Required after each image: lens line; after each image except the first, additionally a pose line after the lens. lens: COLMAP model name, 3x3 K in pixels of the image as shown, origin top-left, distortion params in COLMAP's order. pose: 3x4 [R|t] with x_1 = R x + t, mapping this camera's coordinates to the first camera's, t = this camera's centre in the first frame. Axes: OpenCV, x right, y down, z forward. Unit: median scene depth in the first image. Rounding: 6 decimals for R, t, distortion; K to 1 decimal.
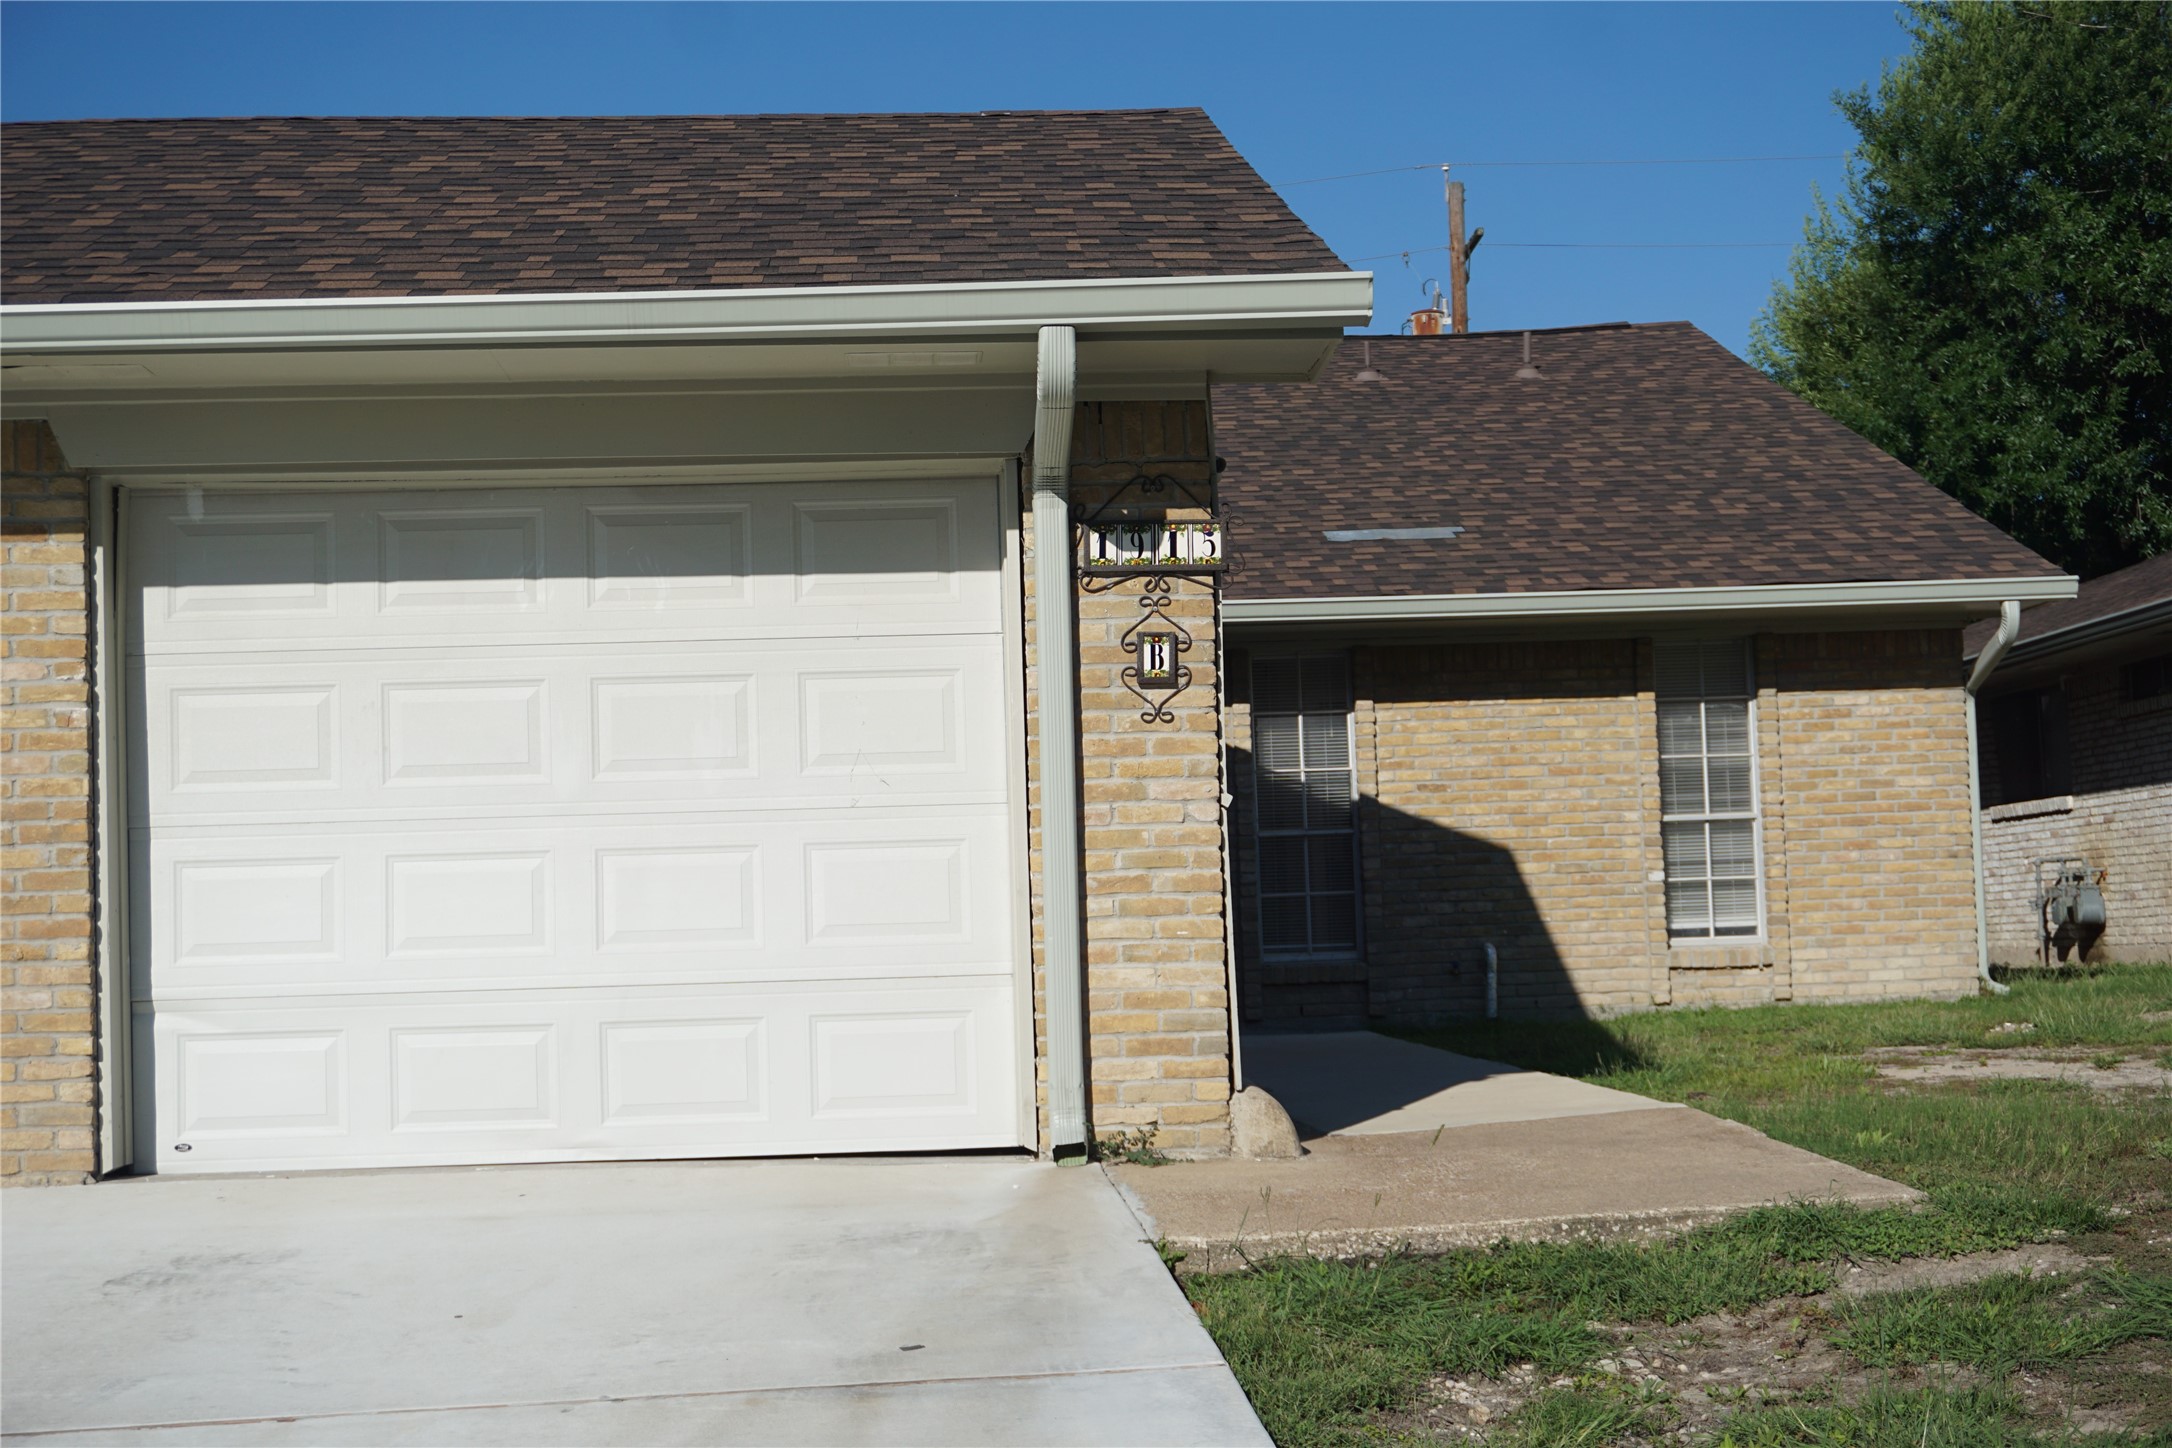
lens RADIAL K [[3165.6, 0, 1082.5], [0, 3165.6, 720.3], [0, 0, 1]] dist [0.005738, 0.000000]
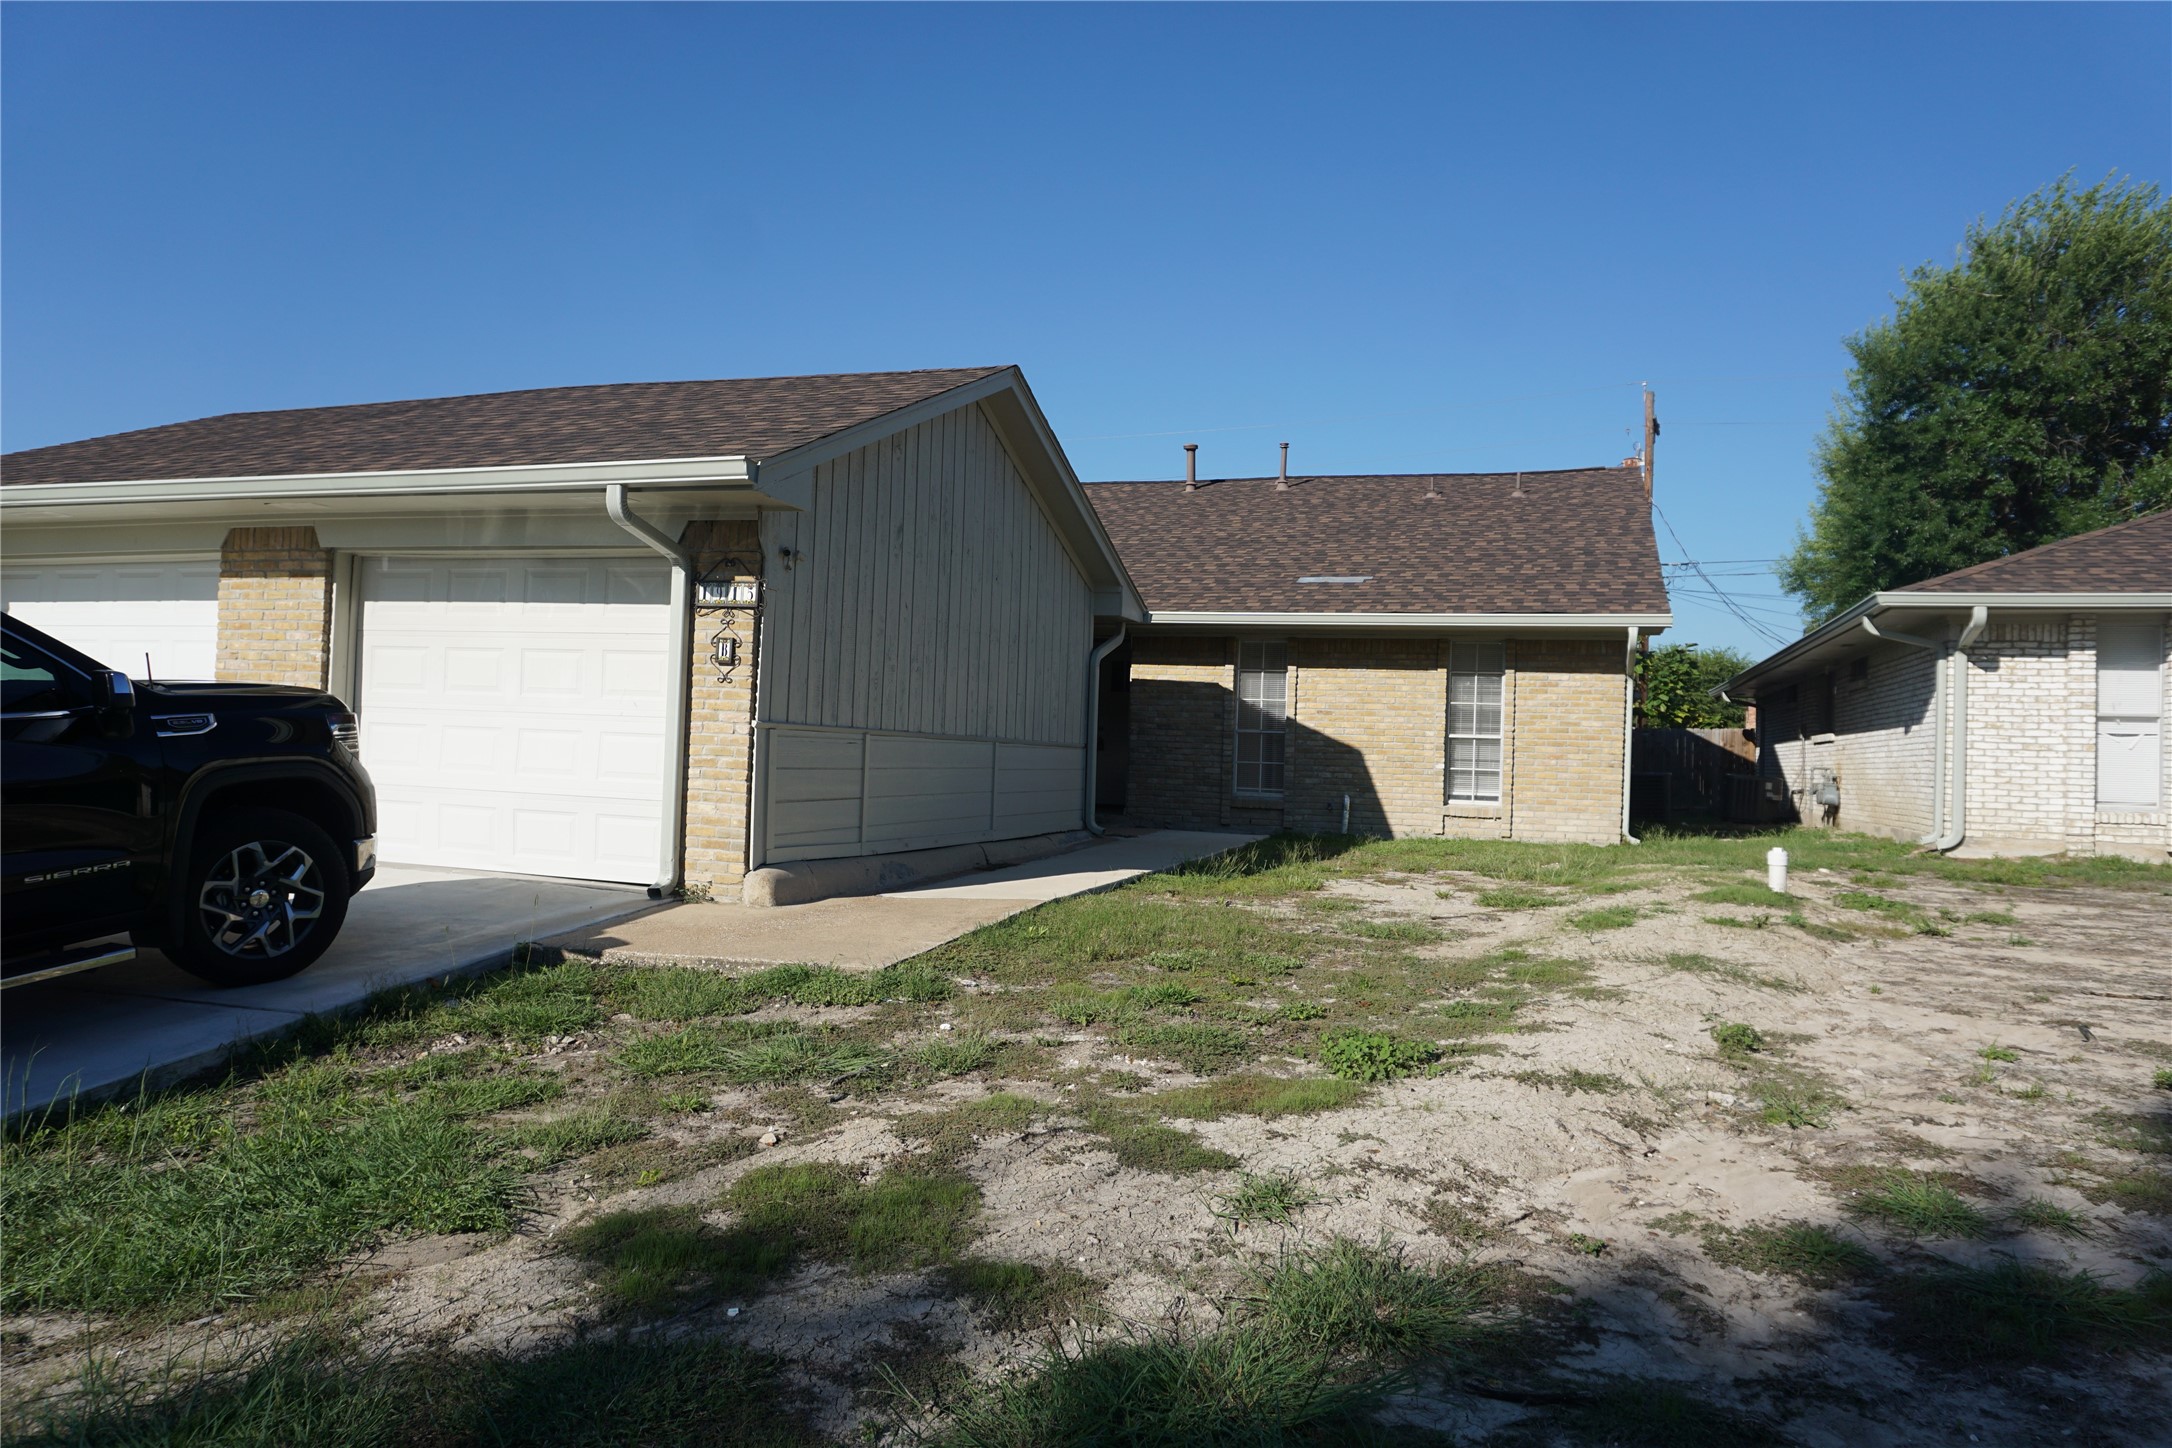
lens RADIAL K [[1459.0, 0, 1095.4], [0, 1459.0, 718.4], [0, 0, 1]] dist [-0.039147, 0.027361]
pose [[0.930007, 0.058255, -0.362895, 0.302161], [-0.040085, 0.997546, 0.057409, -0.020481], [0.365349, -0.038844, 0.930060, 0.122703]]
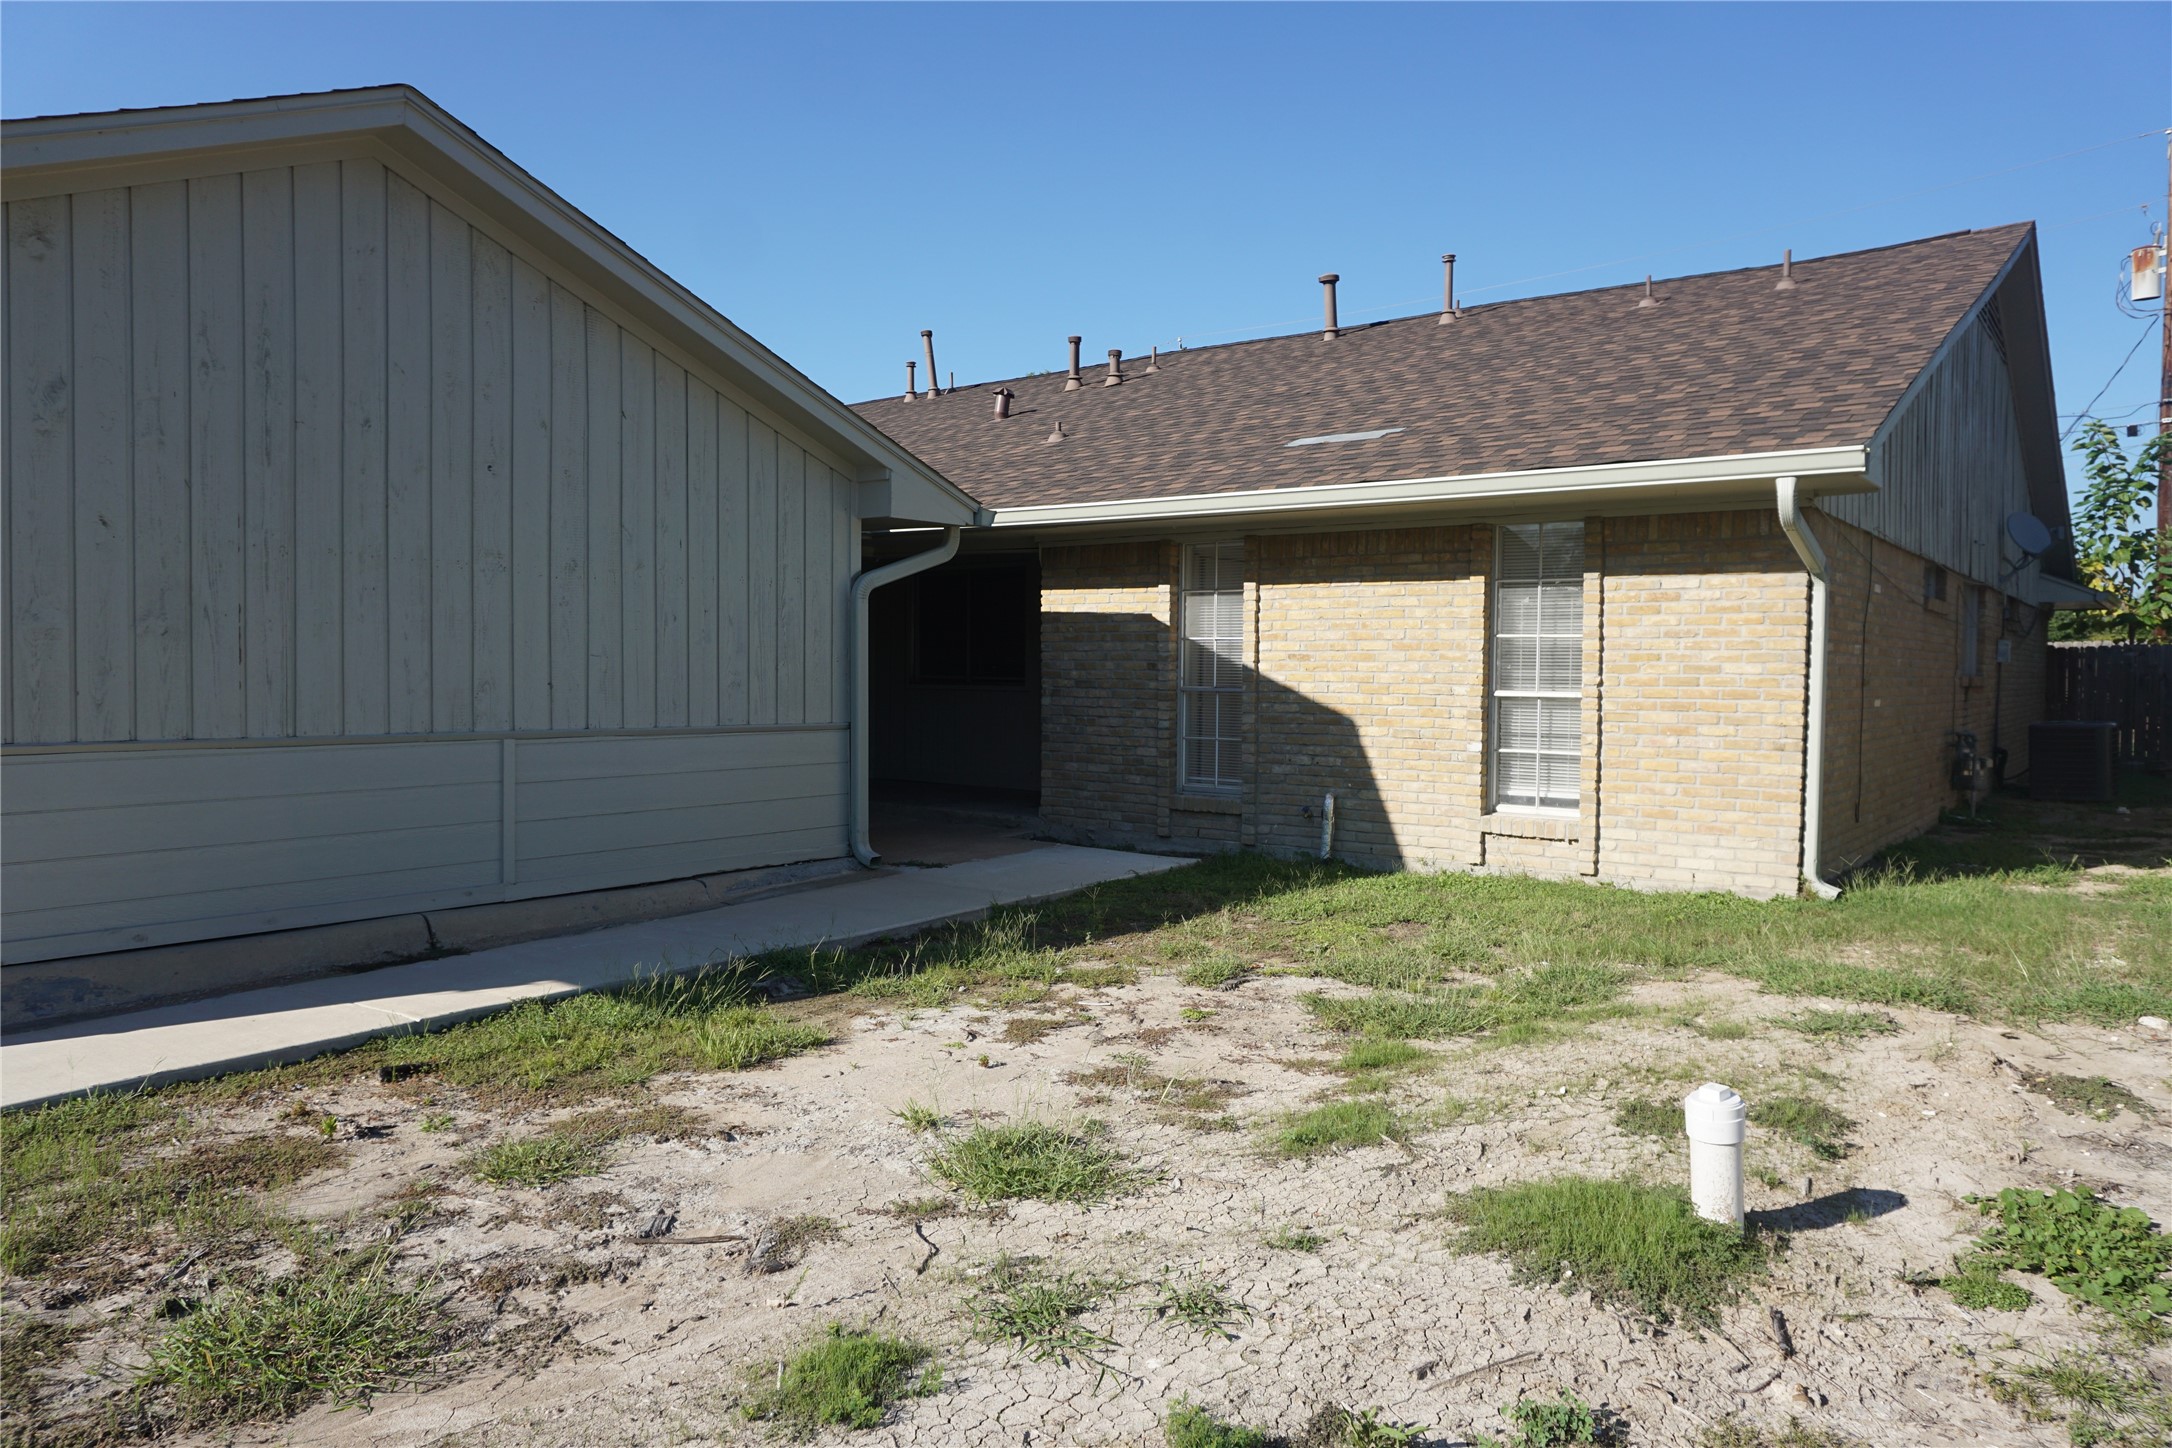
lens RADIAL K [[1459.0, 0, 1090.2], [0, 1459.0, 719.8], [0, 0, 1]] dist [-0.039147, 0.027361]
pose [[0.756393, 0.066135, -0.650765, 0.403036], [0.013106, 0.993144, 0.116163, -0.019256], [0.653986, -0.096394, 0.750341, 0.541869]]
